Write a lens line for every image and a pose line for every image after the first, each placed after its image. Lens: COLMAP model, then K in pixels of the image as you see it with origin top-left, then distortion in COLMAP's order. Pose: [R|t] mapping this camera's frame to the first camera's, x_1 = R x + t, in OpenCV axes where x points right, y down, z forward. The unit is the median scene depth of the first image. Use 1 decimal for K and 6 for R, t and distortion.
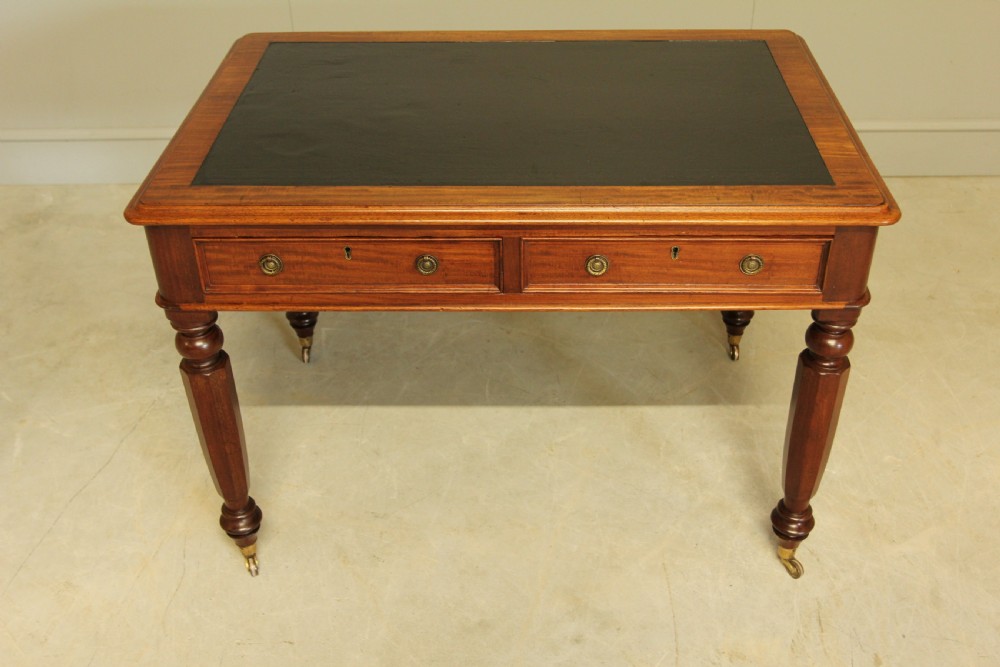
lens RADIAL K [[1054.5, 0, 500.0], [0, 1054.5, 333.5], [0, 0, 1]] dist [-0.034117, 0.027169]
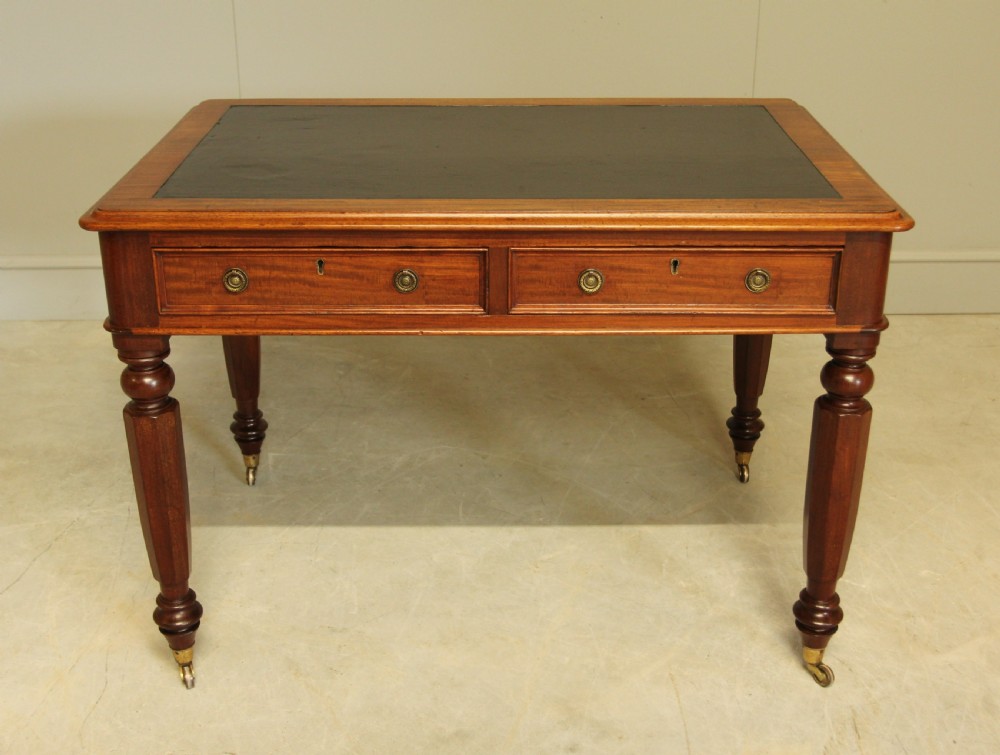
lens RADIAL K [[1275.7, 0, 480.5], [0, 1275.7, 378.4], [0, 0, 1]] dist [-0.027250, 0.012651]
pose [[0.999819, 0.005080, 0.018354, -0.019498], [-0.001328, 0.980023, -0.198881, 0.191888], [-0.018998, 0.198821, 0.979852, -0.059333]]
